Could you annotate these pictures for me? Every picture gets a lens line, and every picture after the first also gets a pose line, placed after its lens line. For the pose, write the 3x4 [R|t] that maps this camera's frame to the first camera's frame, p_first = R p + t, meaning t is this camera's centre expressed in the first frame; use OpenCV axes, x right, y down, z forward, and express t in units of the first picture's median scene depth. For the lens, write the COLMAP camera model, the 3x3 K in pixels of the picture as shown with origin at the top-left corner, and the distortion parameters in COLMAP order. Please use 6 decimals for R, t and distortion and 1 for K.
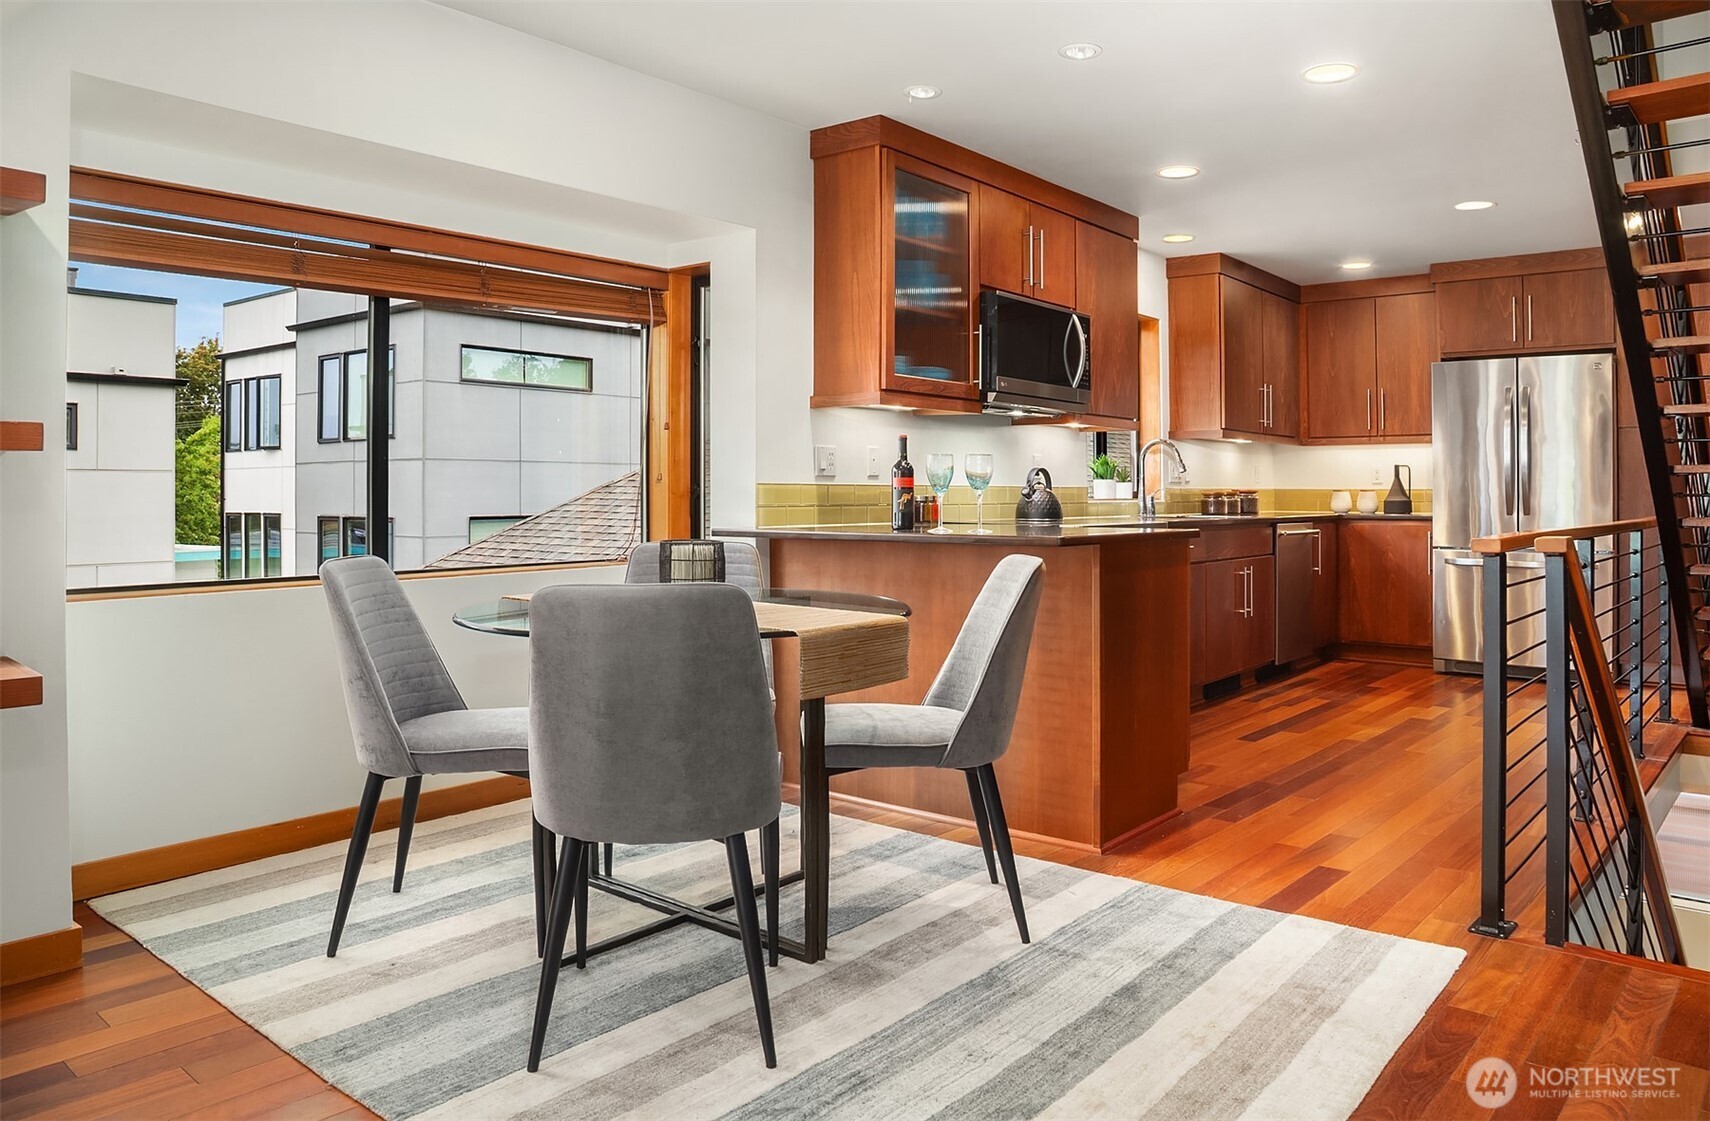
lens RADIAL K [[1208.2, 0, 857.7], [0, 1208.2, 441.0], [0, 0, 1]] dist [-0.098963, 0.039129]
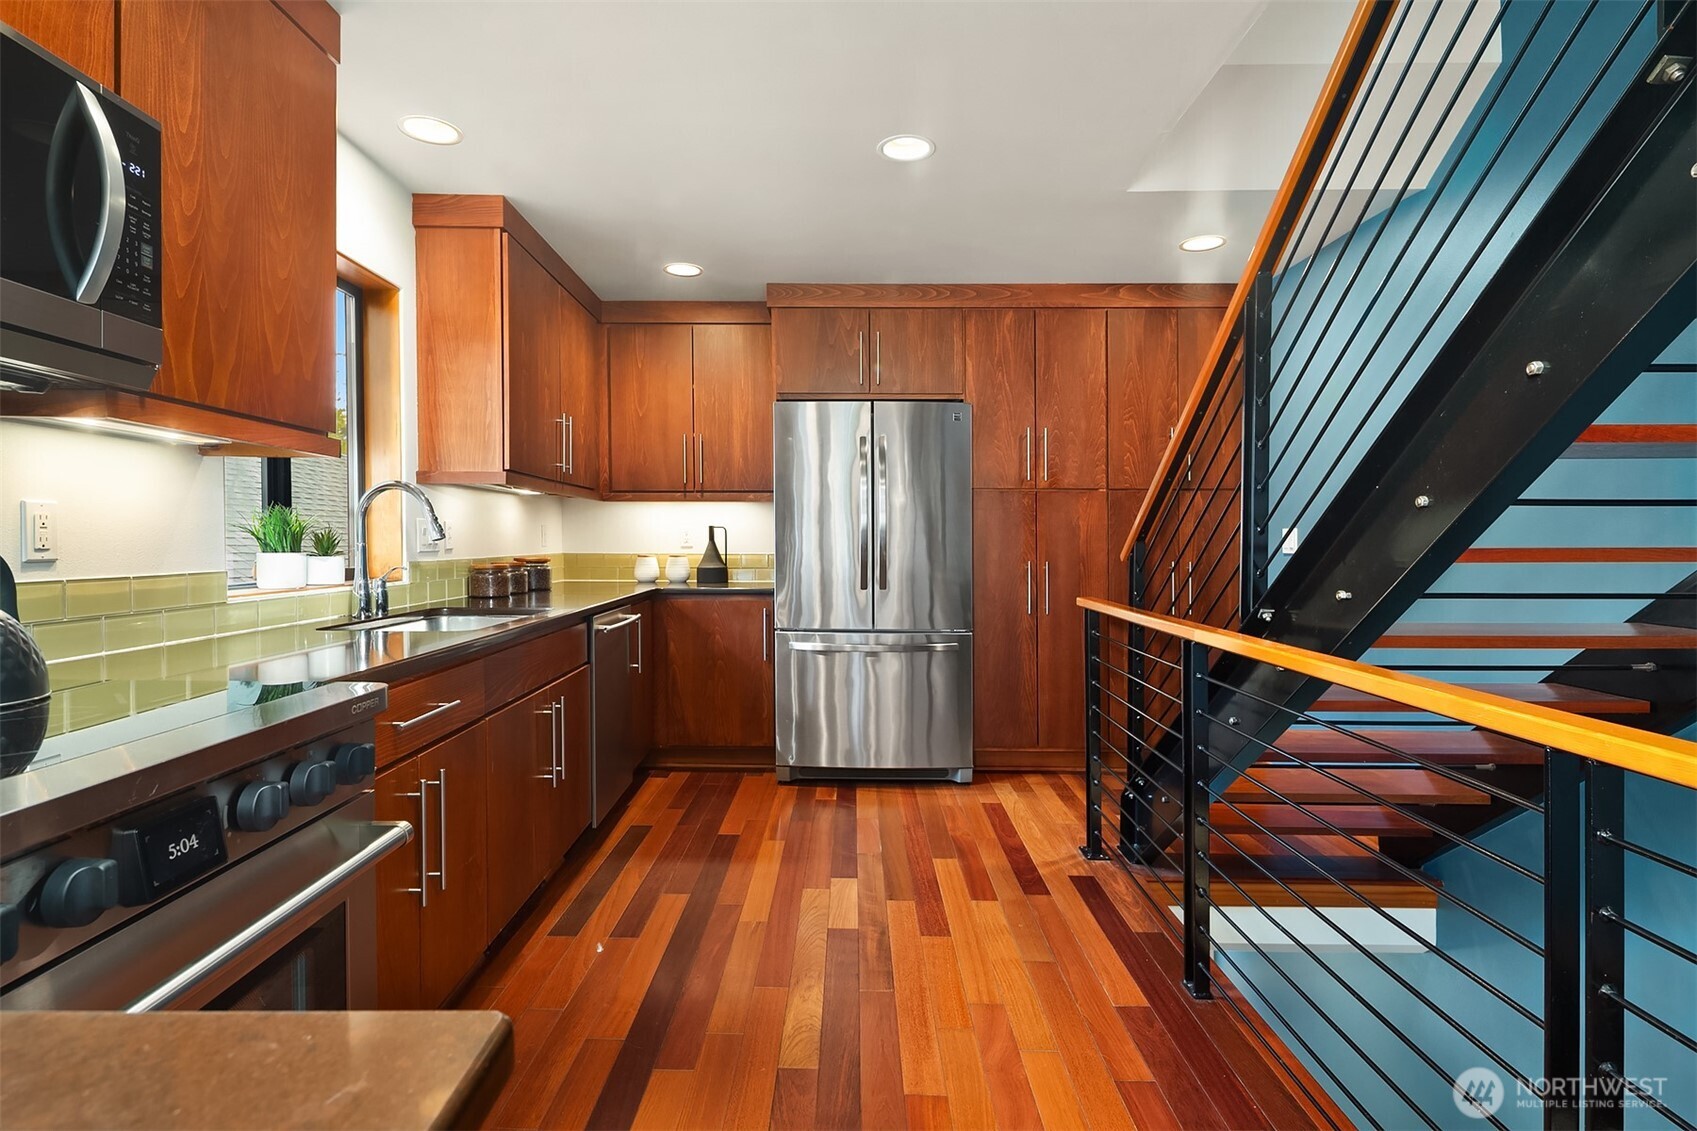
lens RADIAL K [[829.0, 0, 826.3], [0, 829.0, 552.1], [0, 0, 1]] dist [0.002965, -0.000087]
pose [[0.770170, -0.014912, 0.637665, 0.179144], [-0.022830, 0.998442, 0.050923, 0.008585], [-0.637430, -0.053778, 0.768629, 0.642040]]
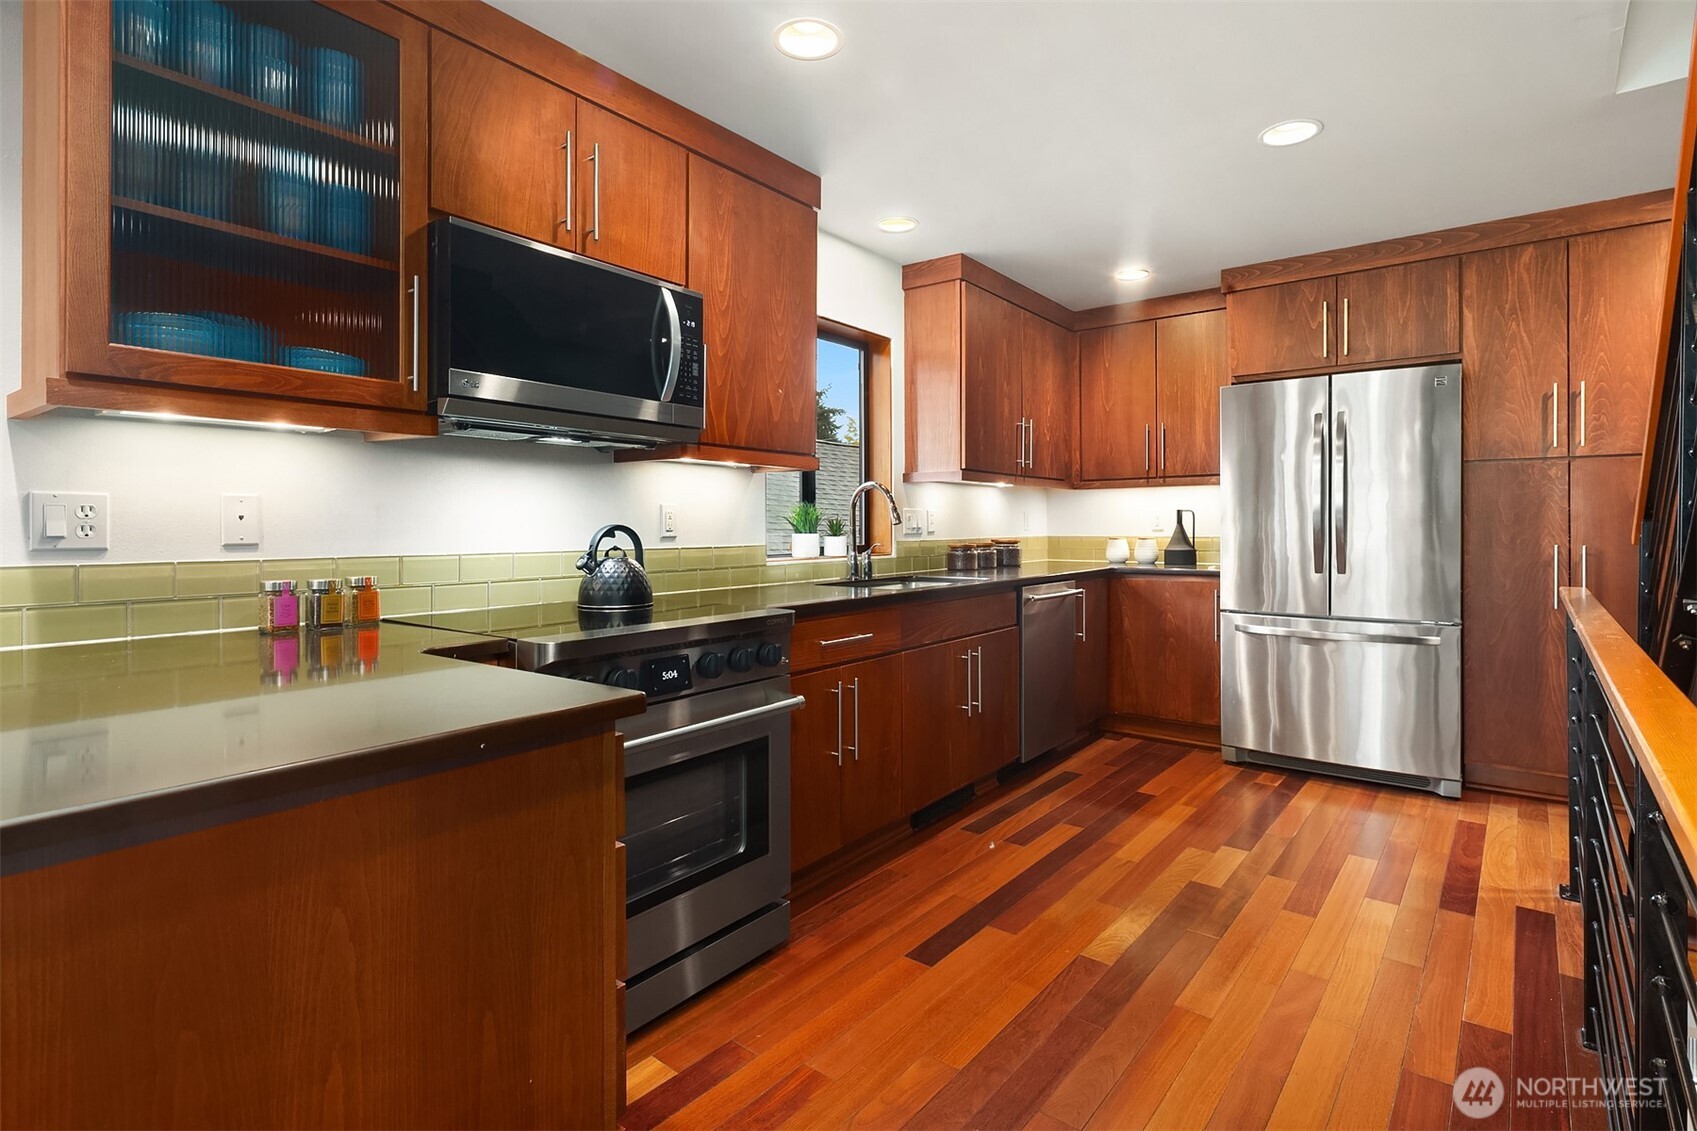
lens RADIAL K [[830.3, 0, 855.4], [0, 830.3, 528.4], [0, 0, 1]] dist [0.001402, -0.000142]
pose [[0.999131, -0.013033, 0.039581, 0.247802], [0.011327, 0.999010, 0.043028, 0.005986], [-0.040103, -0.042542, 0.998289, 0.512278]]
